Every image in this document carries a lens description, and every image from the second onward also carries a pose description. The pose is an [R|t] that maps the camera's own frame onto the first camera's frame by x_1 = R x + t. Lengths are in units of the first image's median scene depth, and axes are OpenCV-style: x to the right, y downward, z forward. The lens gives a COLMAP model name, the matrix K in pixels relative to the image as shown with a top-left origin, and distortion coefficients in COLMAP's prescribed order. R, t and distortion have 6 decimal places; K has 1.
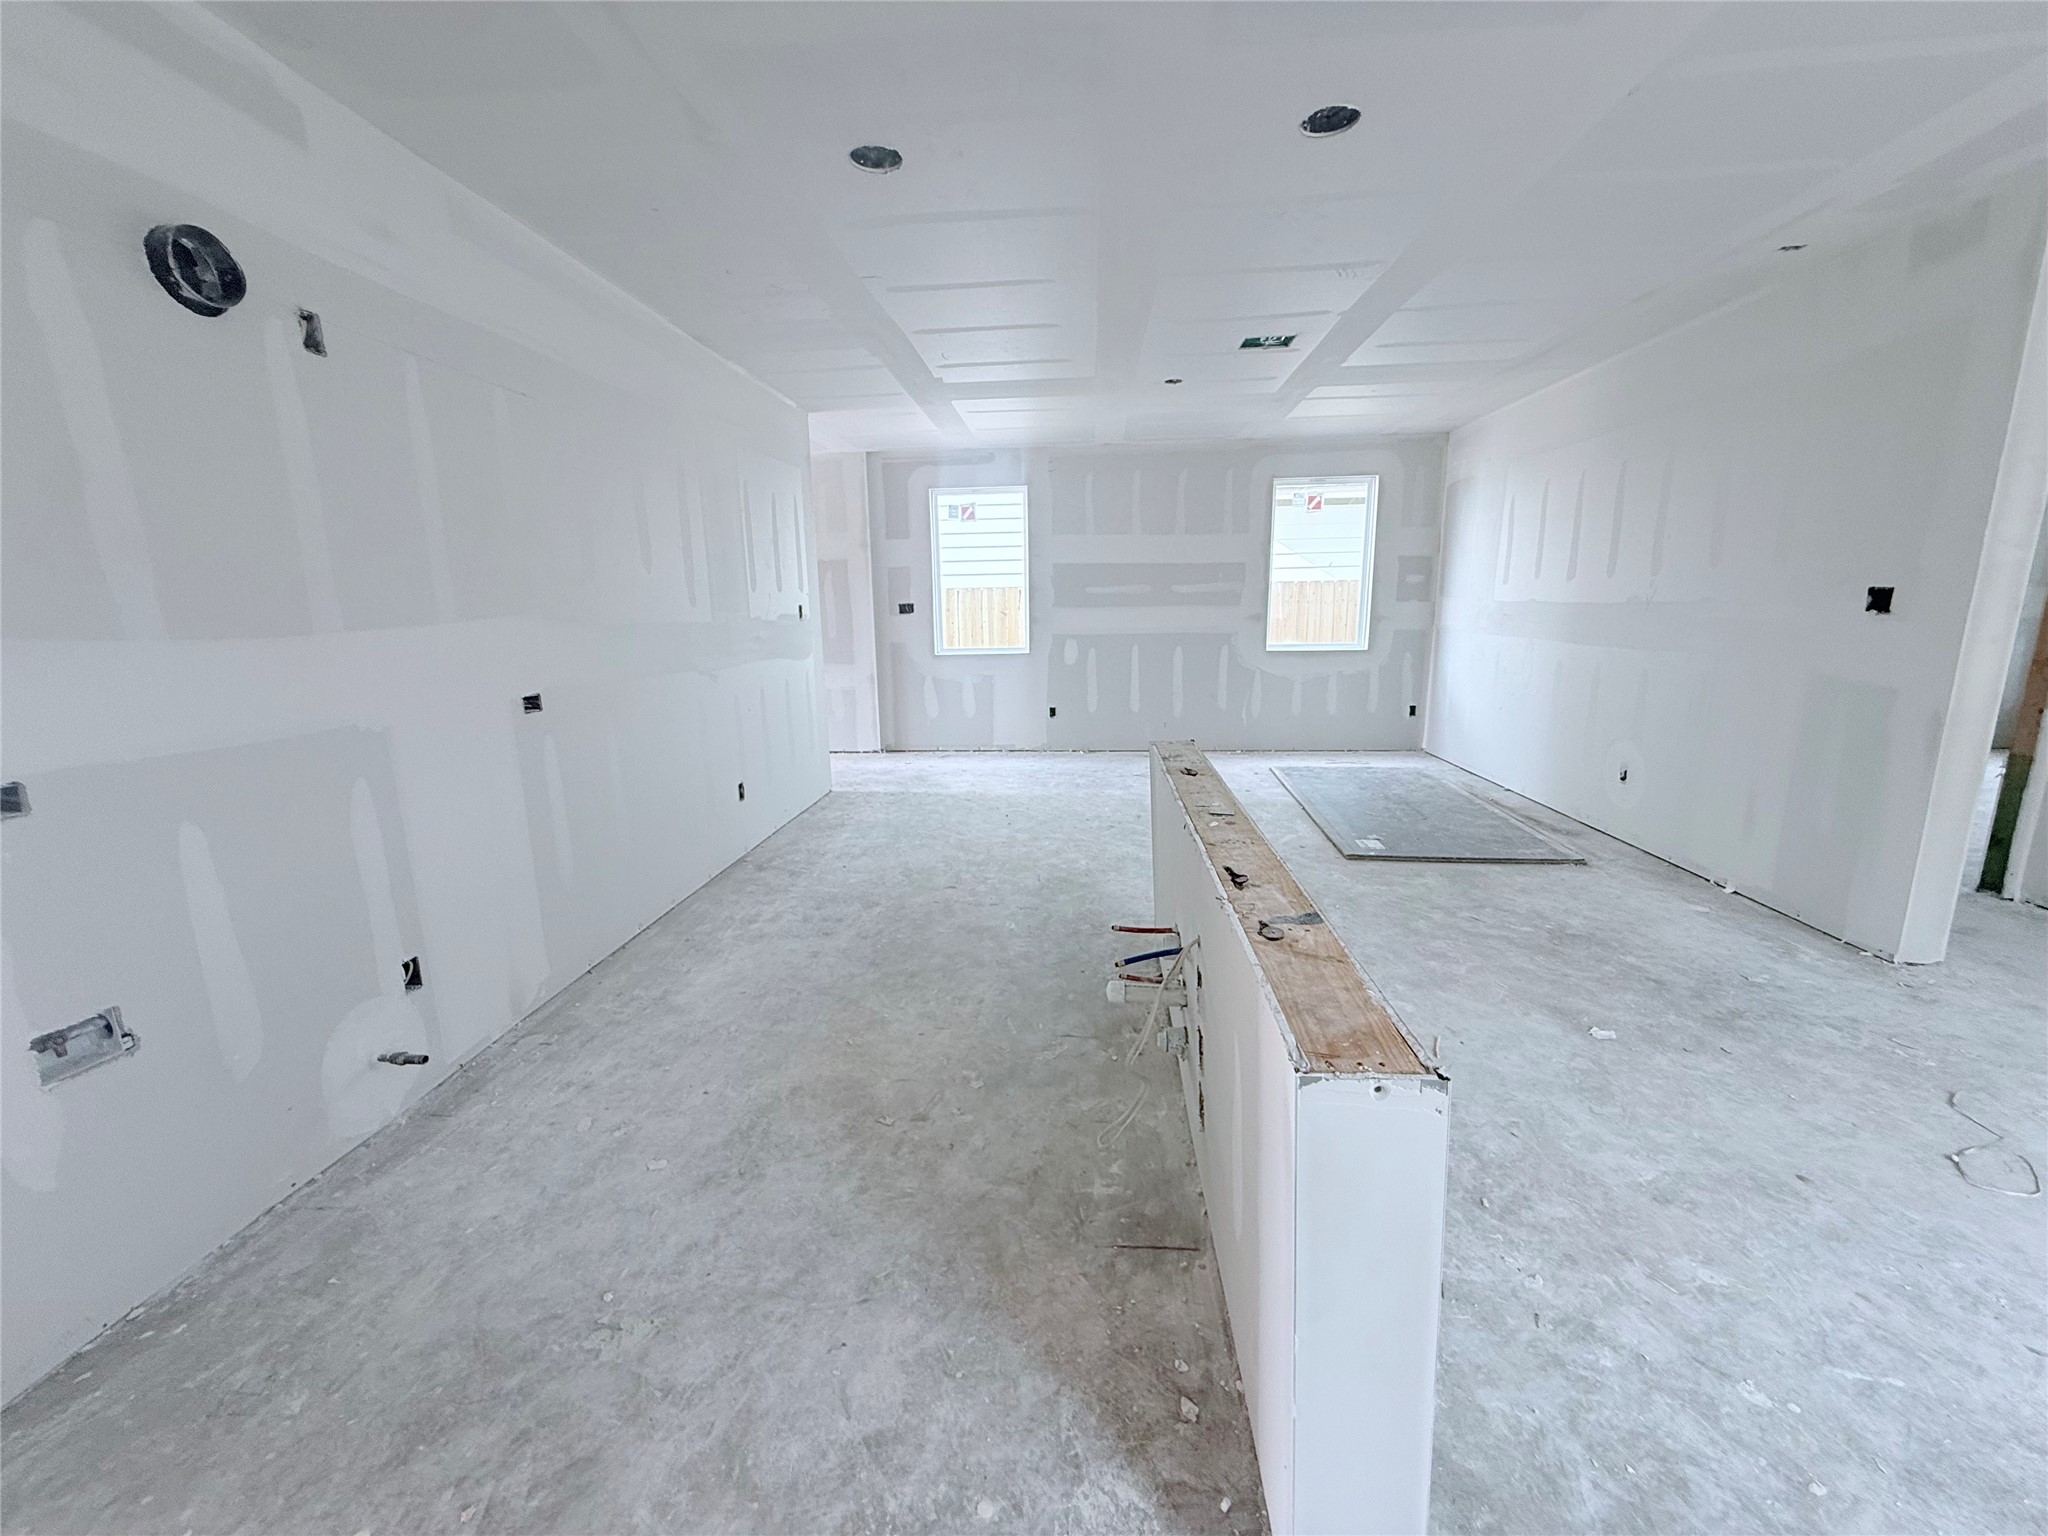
lens RADIAL K [[816.5, 0, 1020.8], [0, 816.5, 768.5], [0, 0, 1]] dist [-0.000391, -0.000596]
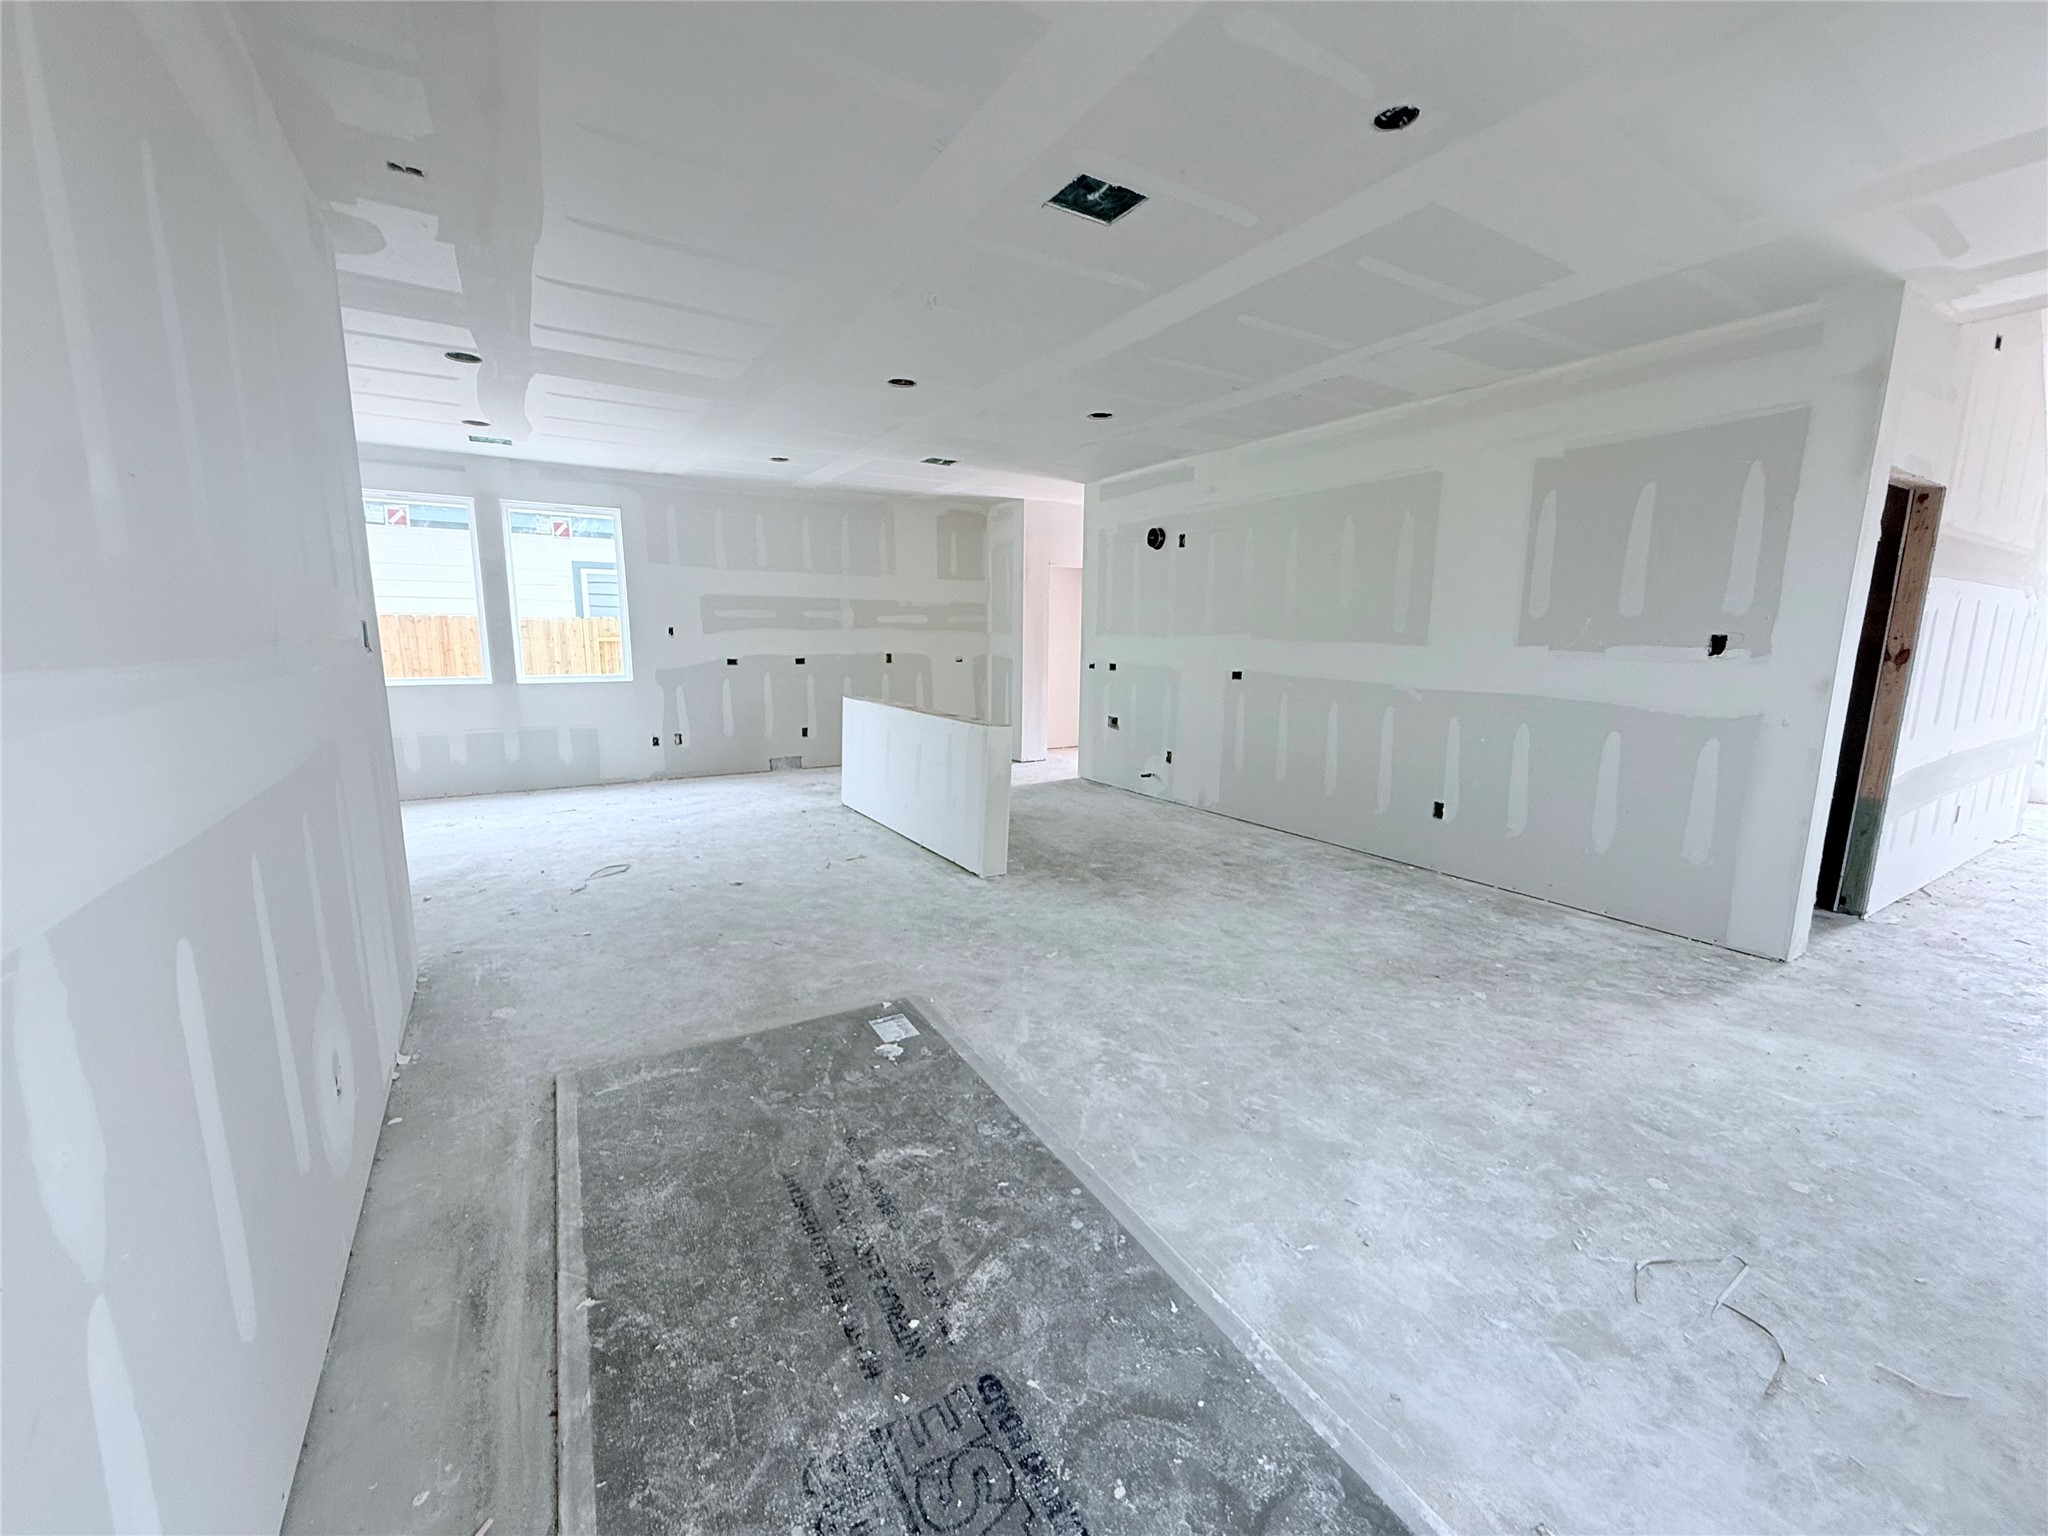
lens RADIAL K [[816.5, 0, 1017.1], [0, 816.5, 765.8], [0, 0, 1]] dist [-0.000391, -0.000596]
pose [[-0.805225, 0.106119, -0.583397, 0.746553], [-0.115346, 0.937031, 0.329649, -0.331049], [0.581643, 0.332734, -0.742280, 1.560831]]
